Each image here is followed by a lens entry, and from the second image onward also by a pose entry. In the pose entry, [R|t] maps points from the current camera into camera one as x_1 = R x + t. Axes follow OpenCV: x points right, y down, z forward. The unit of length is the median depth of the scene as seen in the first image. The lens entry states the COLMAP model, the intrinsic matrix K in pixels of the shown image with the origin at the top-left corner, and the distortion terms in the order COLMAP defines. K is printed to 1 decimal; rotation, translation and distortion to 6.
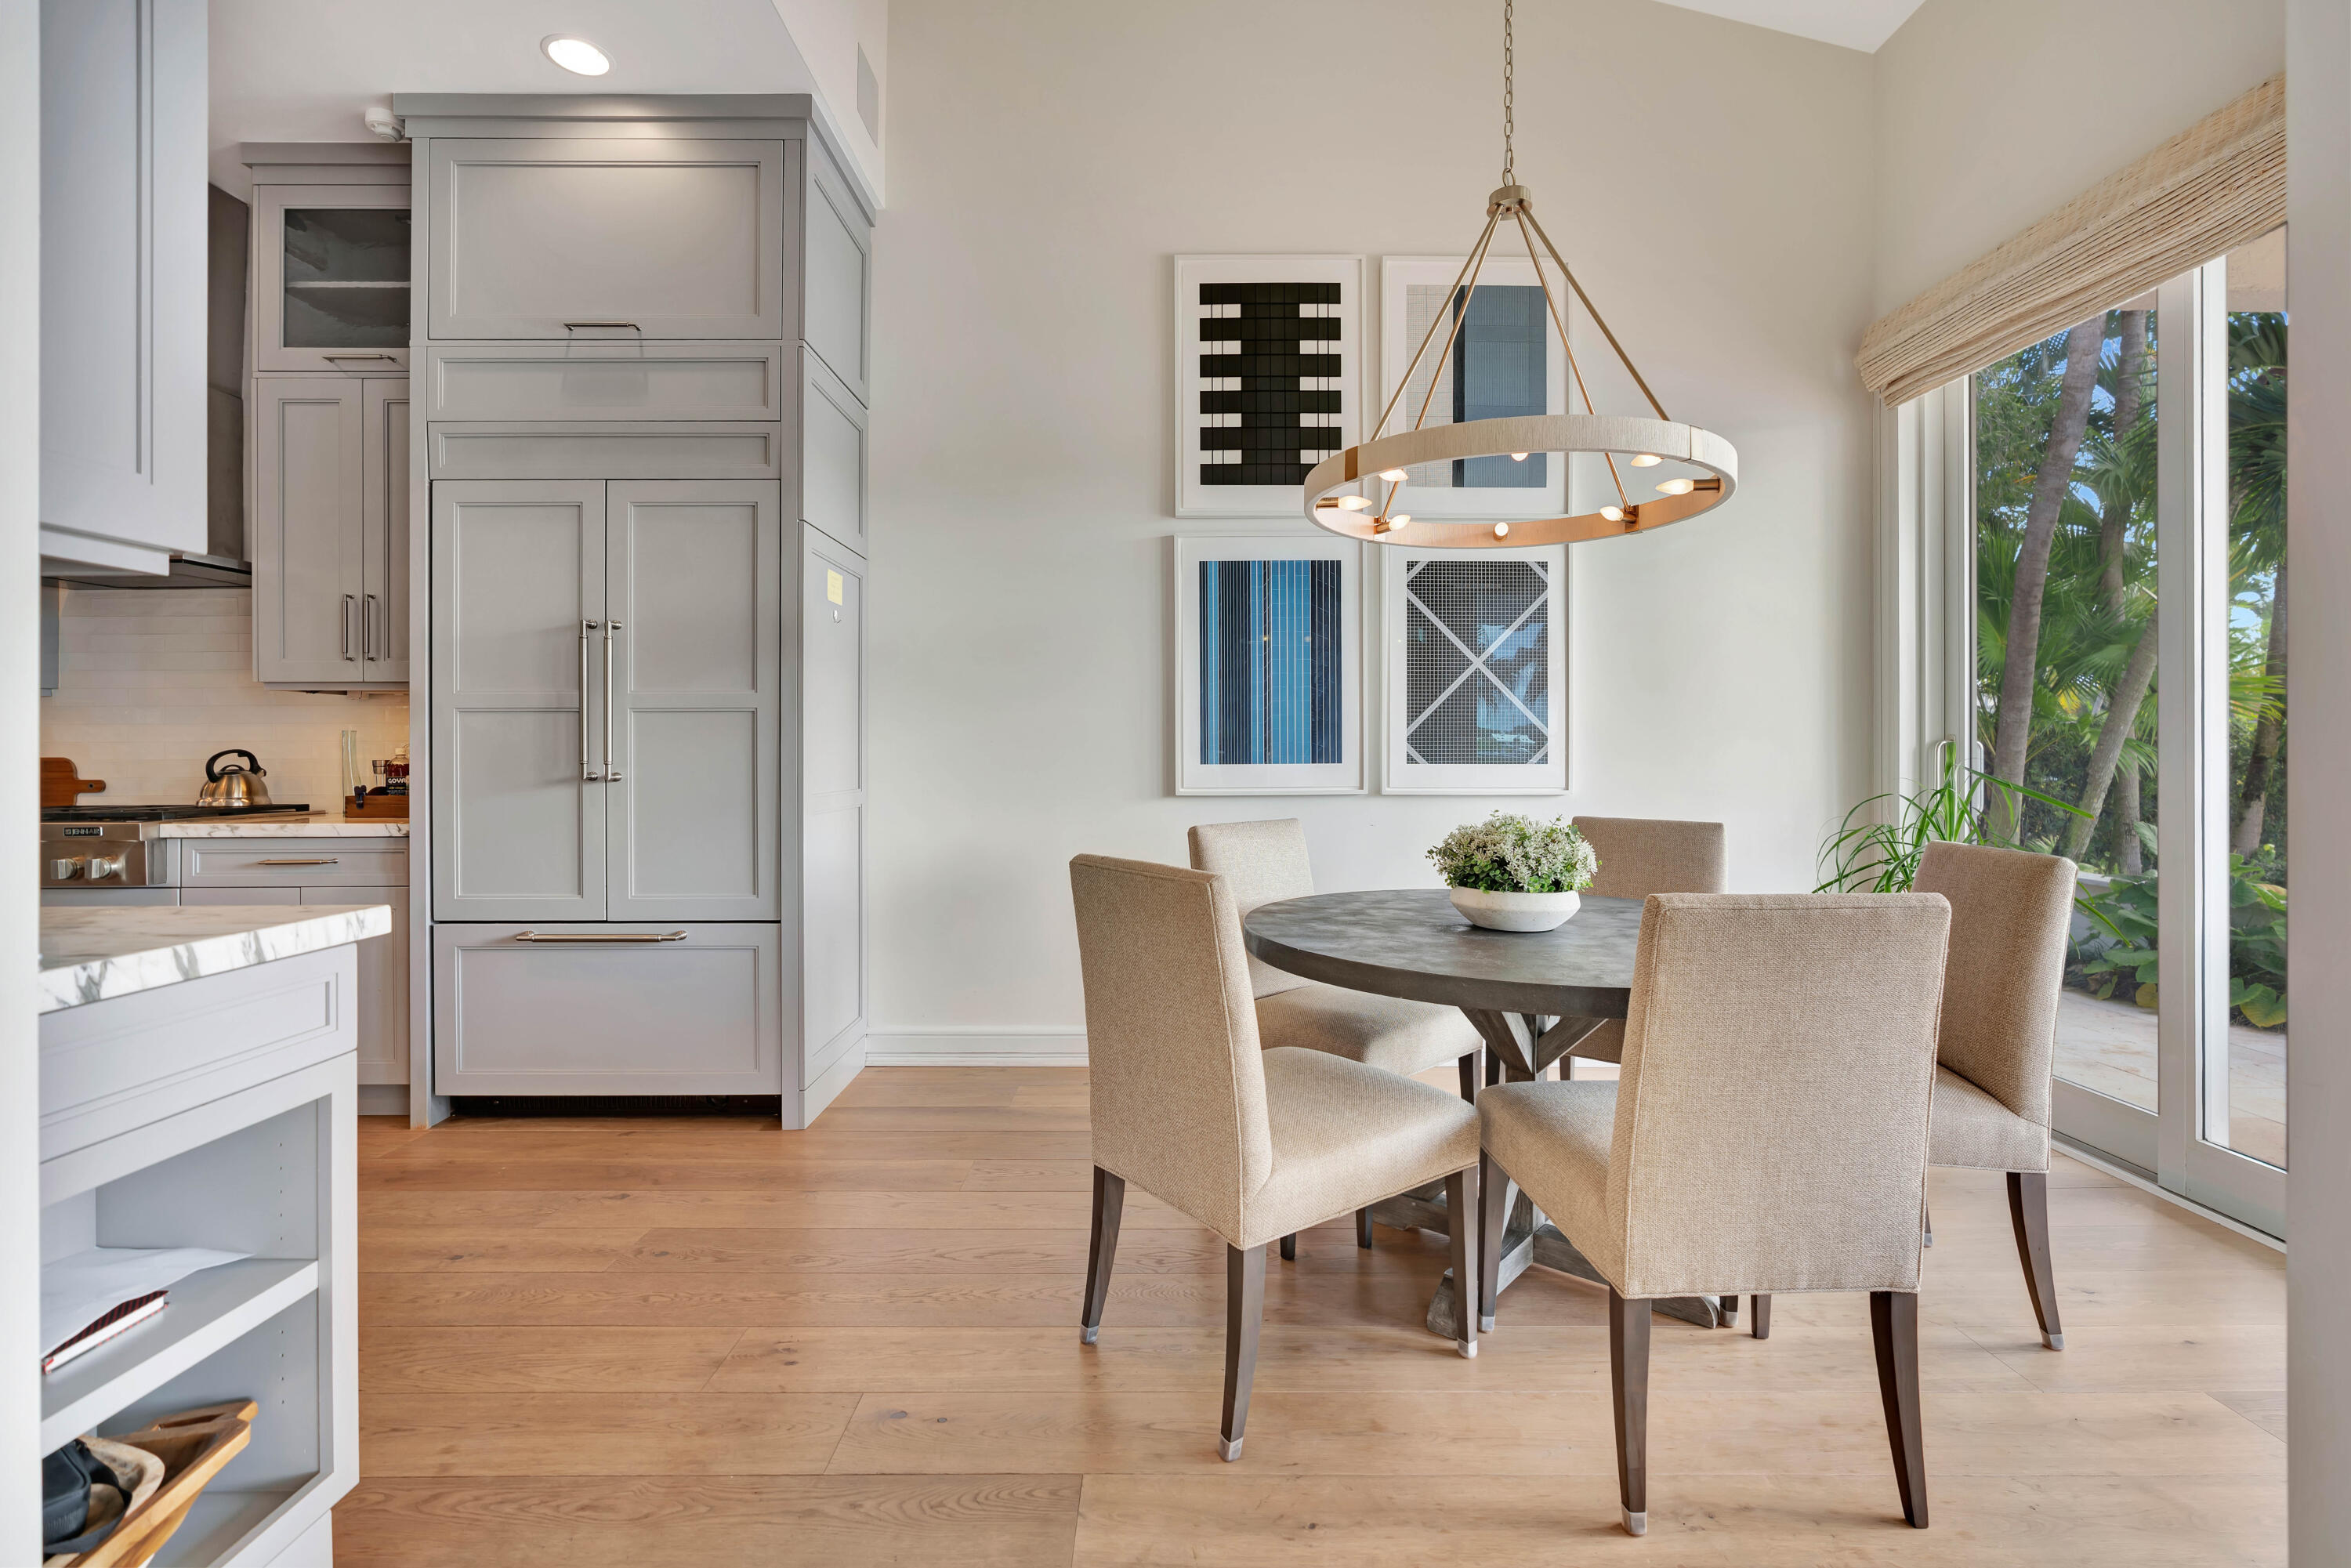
lens RADIAL K [[1075.8, 0, 1195.7], [0, 1075.8, 744.8], [0, 0, 1]] dist [-0.011042, 0.000275]
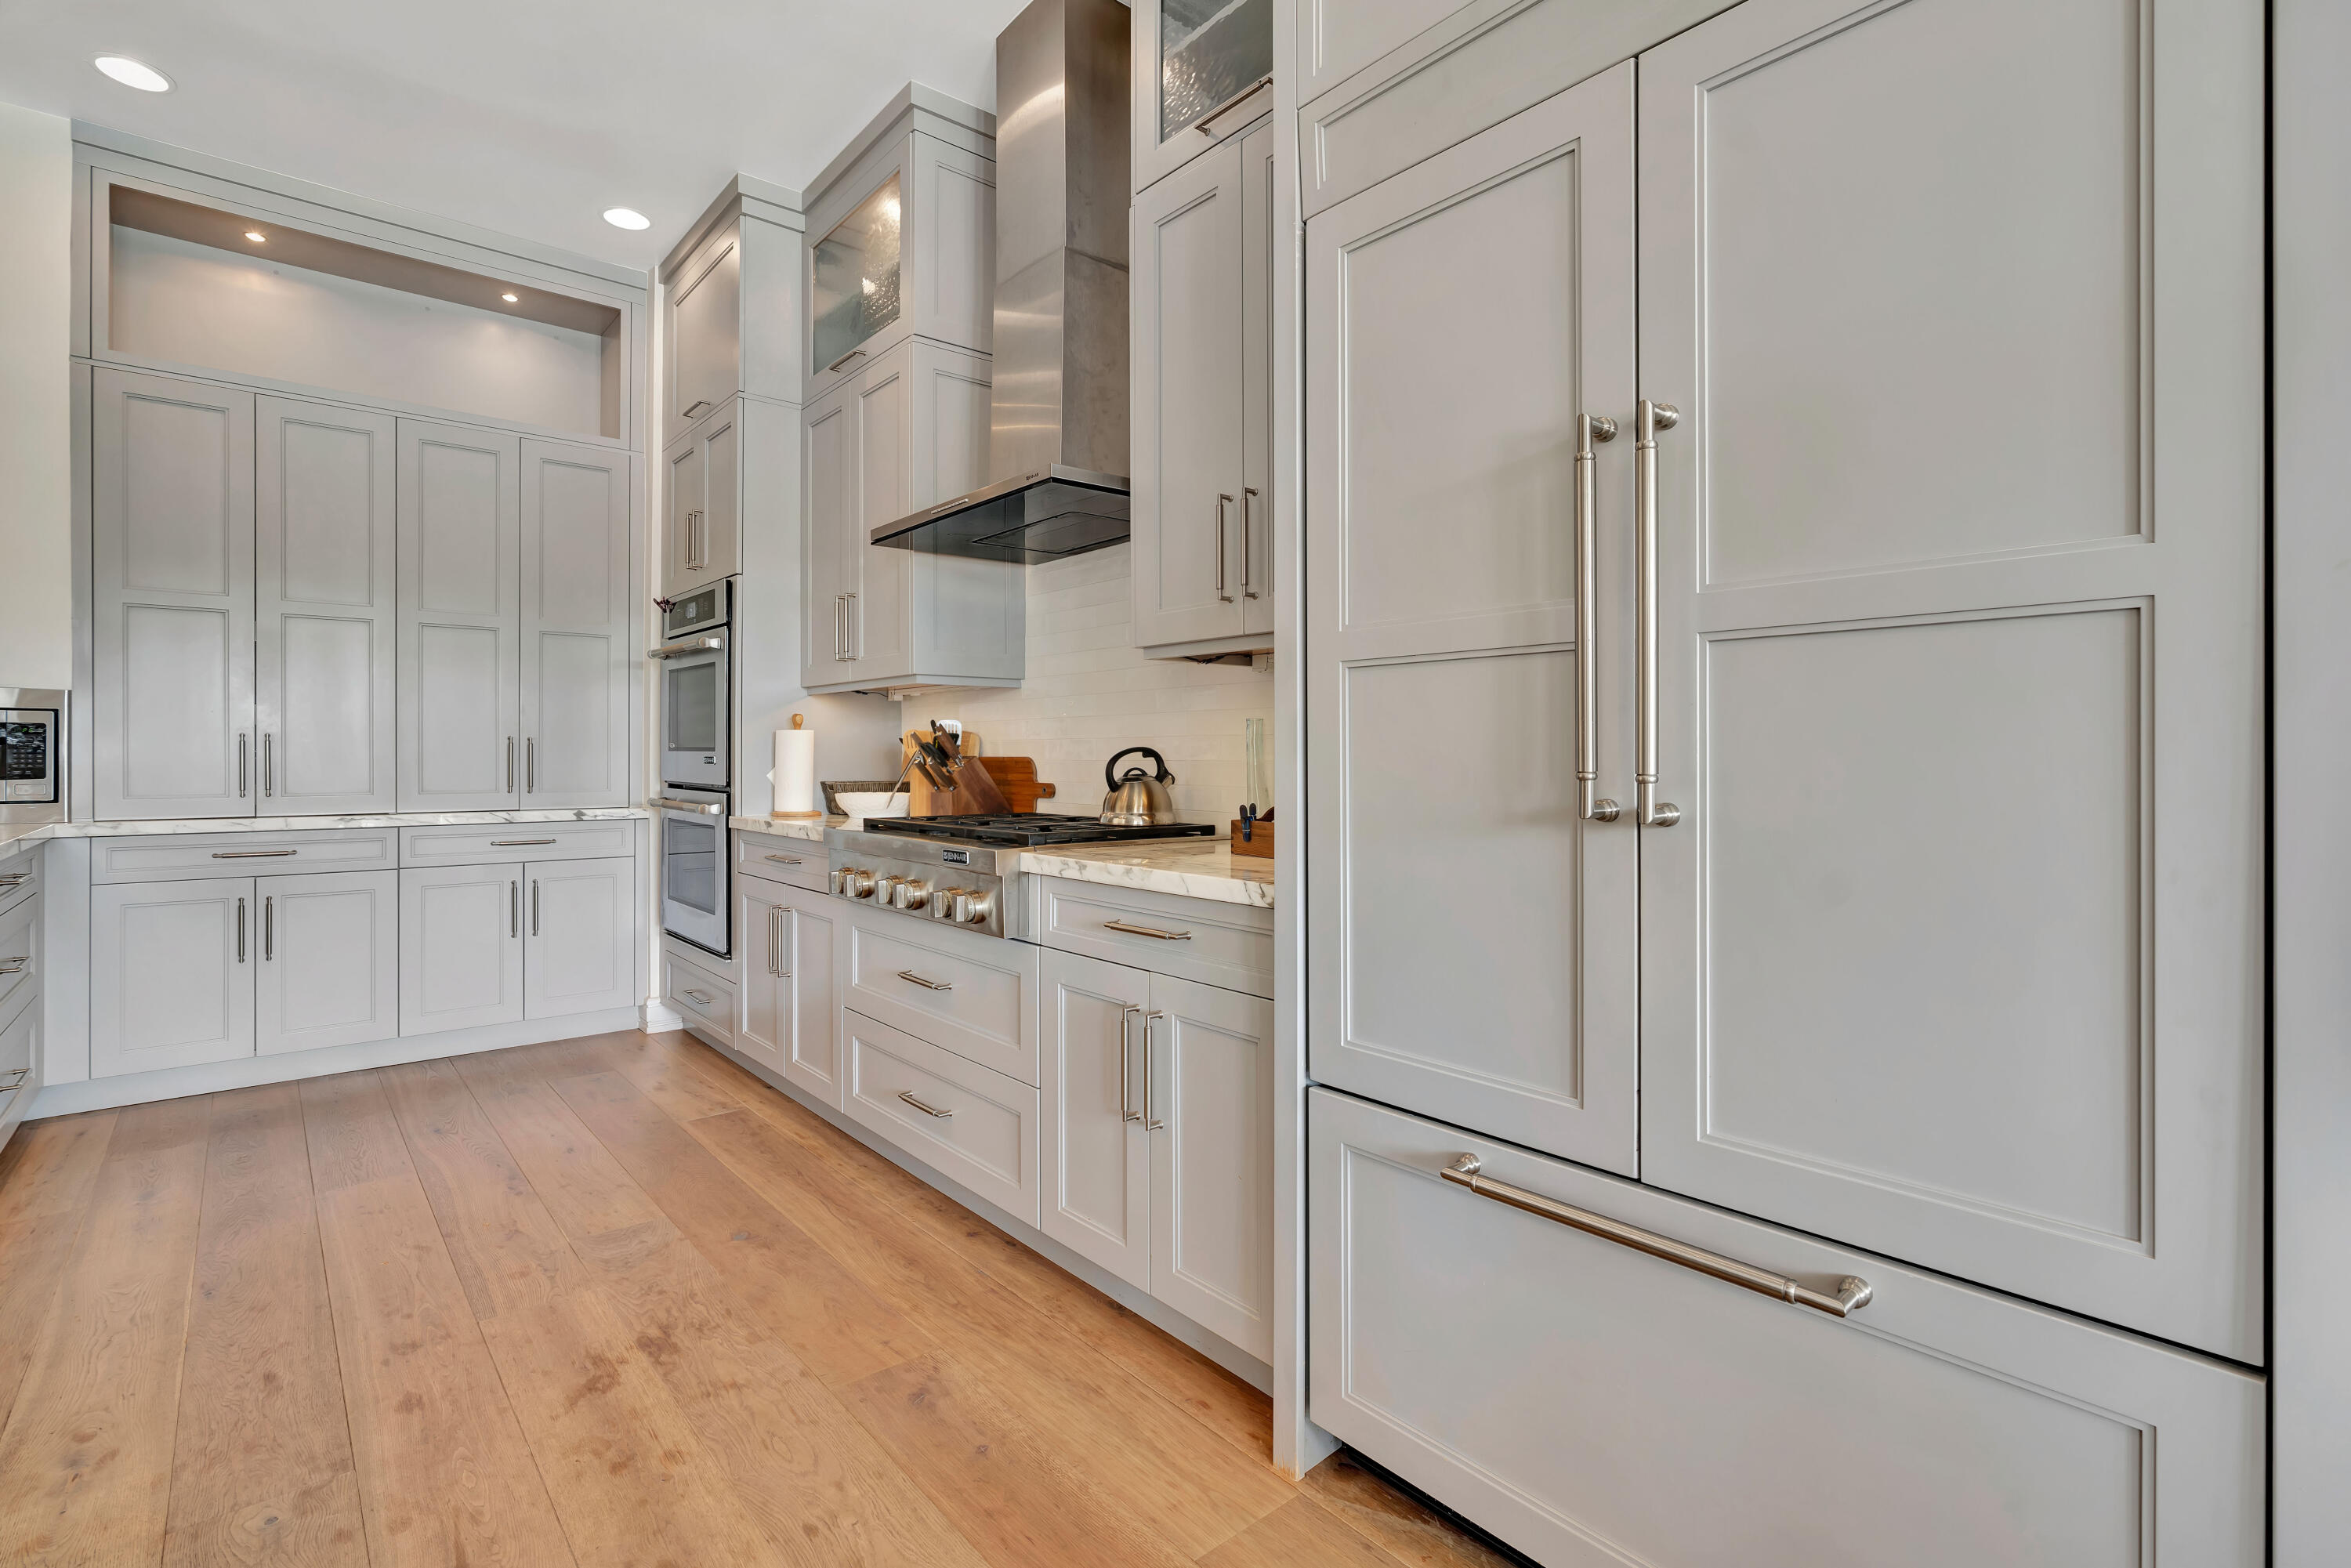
lens RADIAL K [[1075.8, 0, 1193.9], [0, 1075.8, 749.9], [0, 0, 1]] dist [-0.011042, 0.000275]
pose [[0.654786, -0.000458, -0.755814, -0.359614], [0.000717, 1.000000, 0.000015, 0.006822], [0.755814, -0.000552, 0.654786, 0.619849]]
